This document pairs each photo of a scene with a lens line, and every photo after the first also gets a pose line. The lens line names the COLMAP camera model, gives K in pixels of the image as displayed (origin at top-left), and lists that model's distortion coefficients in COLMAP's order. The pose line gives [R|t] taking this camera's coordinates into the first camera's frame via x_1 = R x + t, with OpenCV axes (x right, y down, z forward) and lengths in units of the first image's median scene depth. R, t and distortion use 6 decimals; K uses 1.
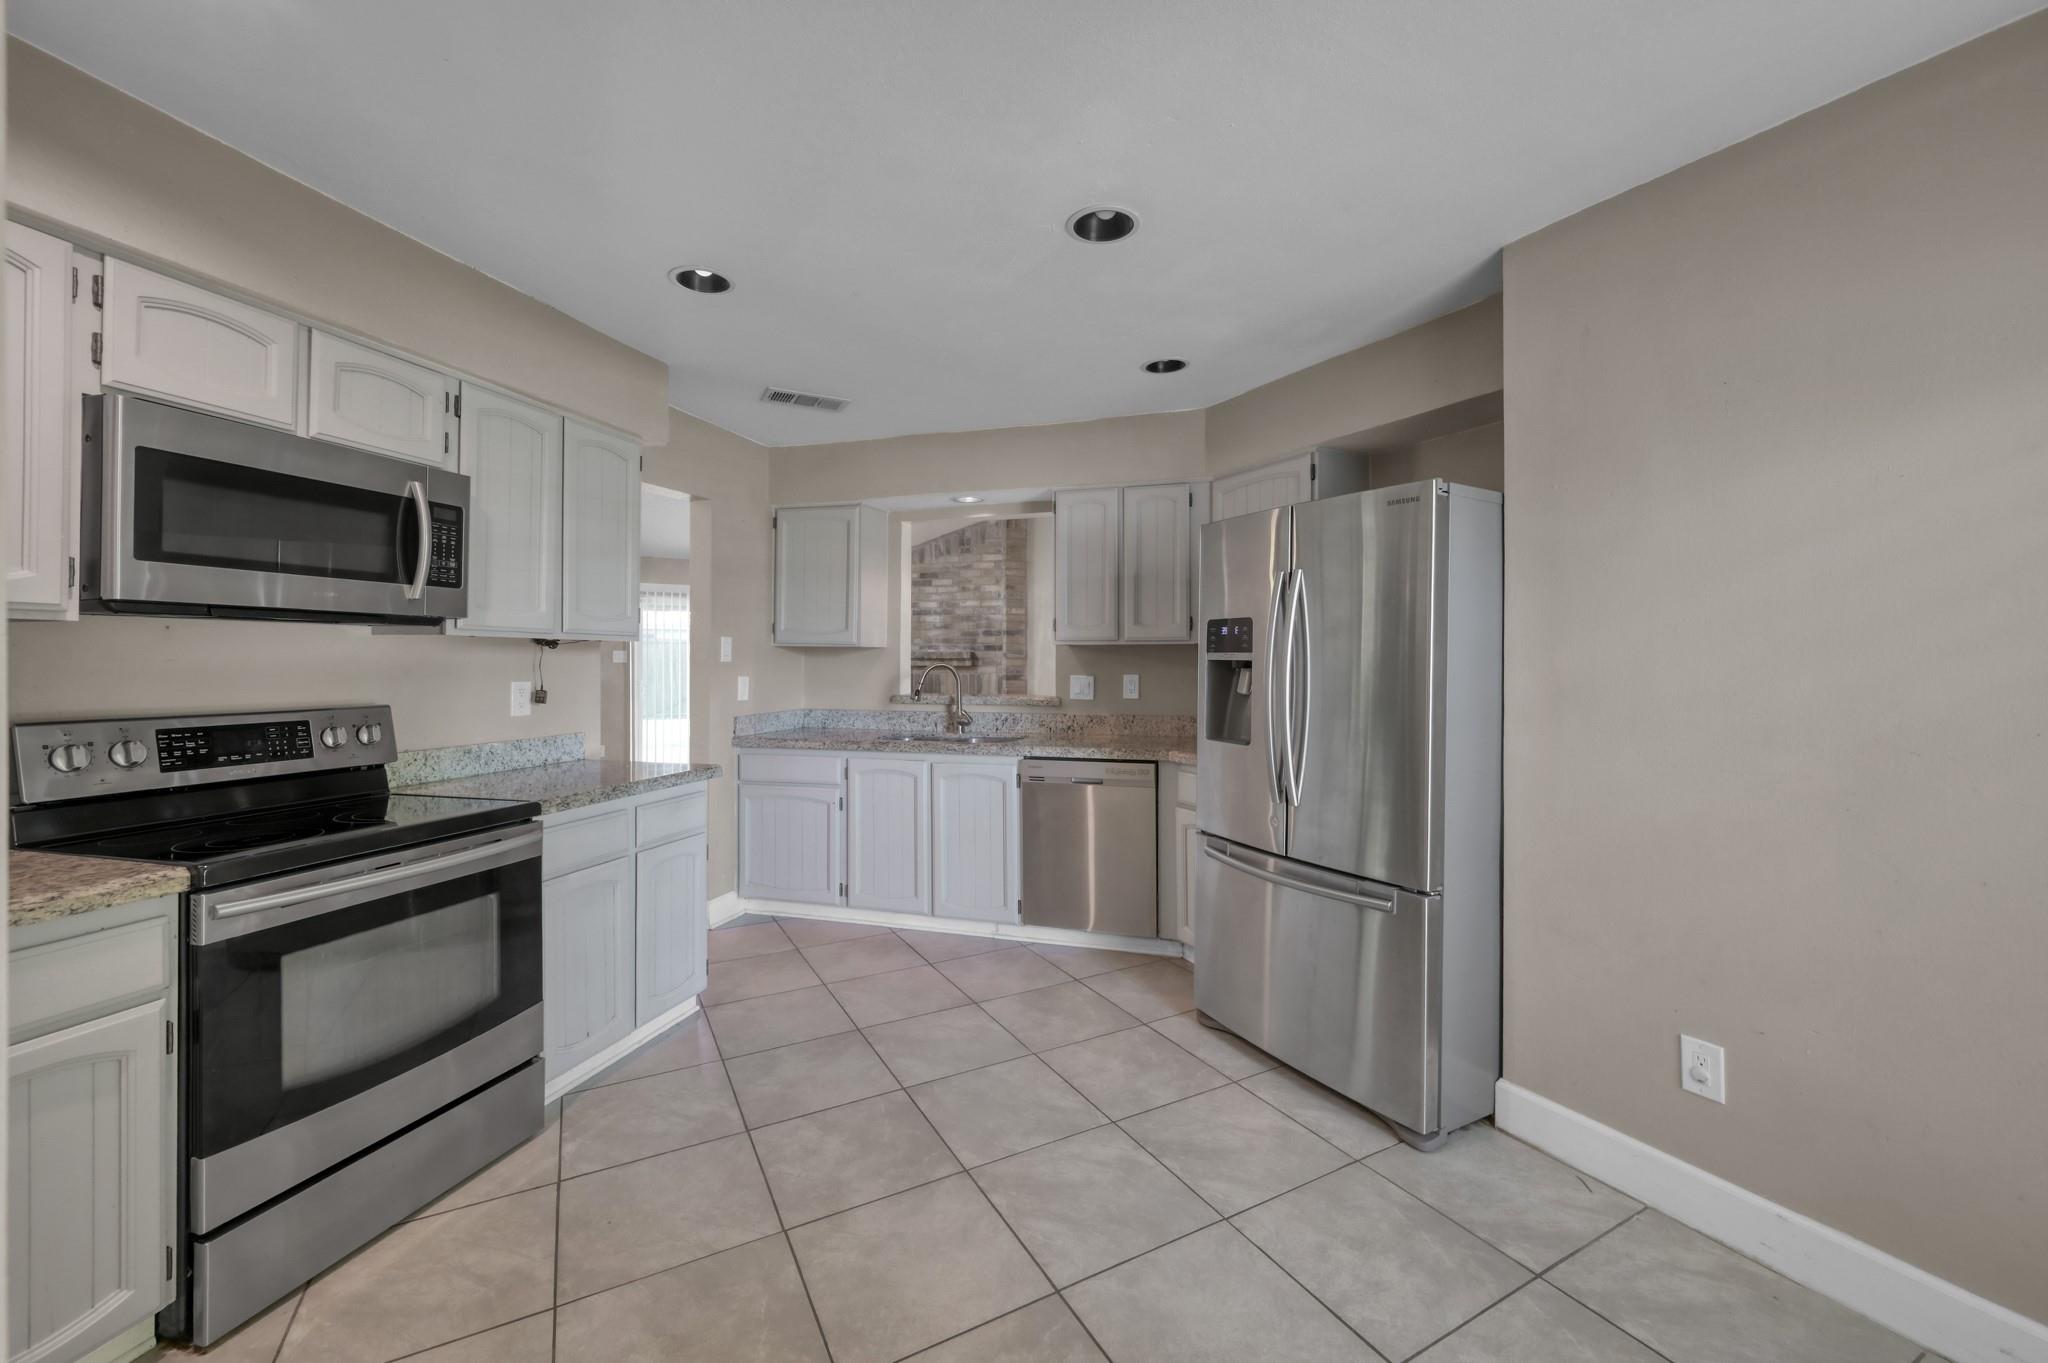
lens RADIAL K [[816.5, 0, 1015.8], [0, 816.5, 657.1], [0, 0, 1]] dist [-0.002558, 0.001139]
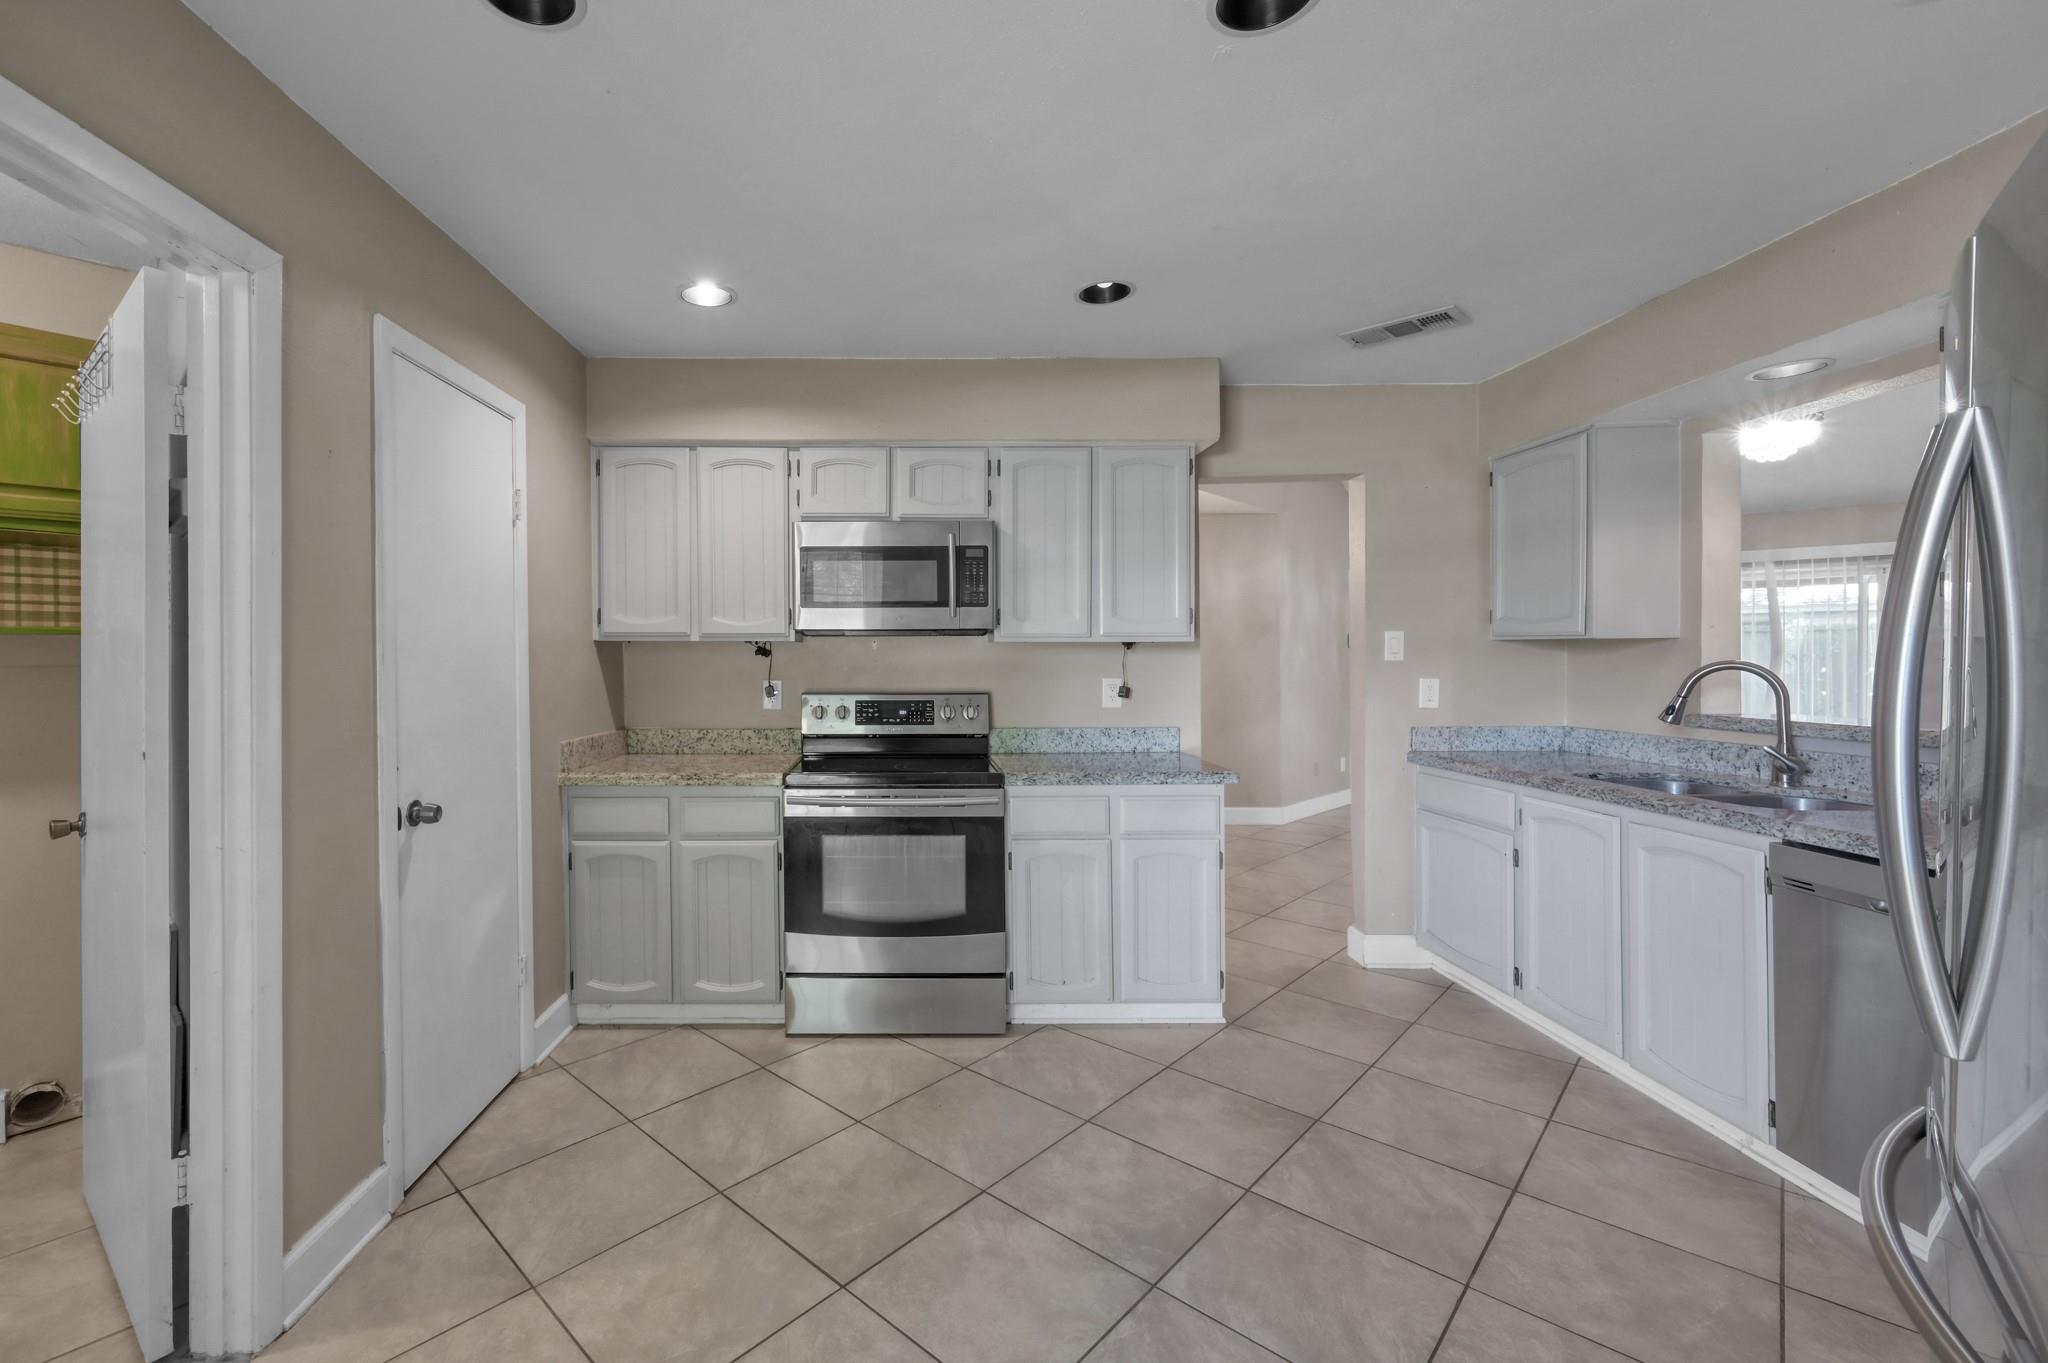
lens RADIAL K [[941.4, 0, 1025.7], [0, 941.4, 665.7], [0, 0, 1]] dist [-0.000260, -0.000709]
pose [[0.287902, 0.006528, -0.957638, 0.716202], [0.007926, 0.999926, 0.009199, -0.001350], [0.957627, -0.010238, 0.287829, 0.547332]]
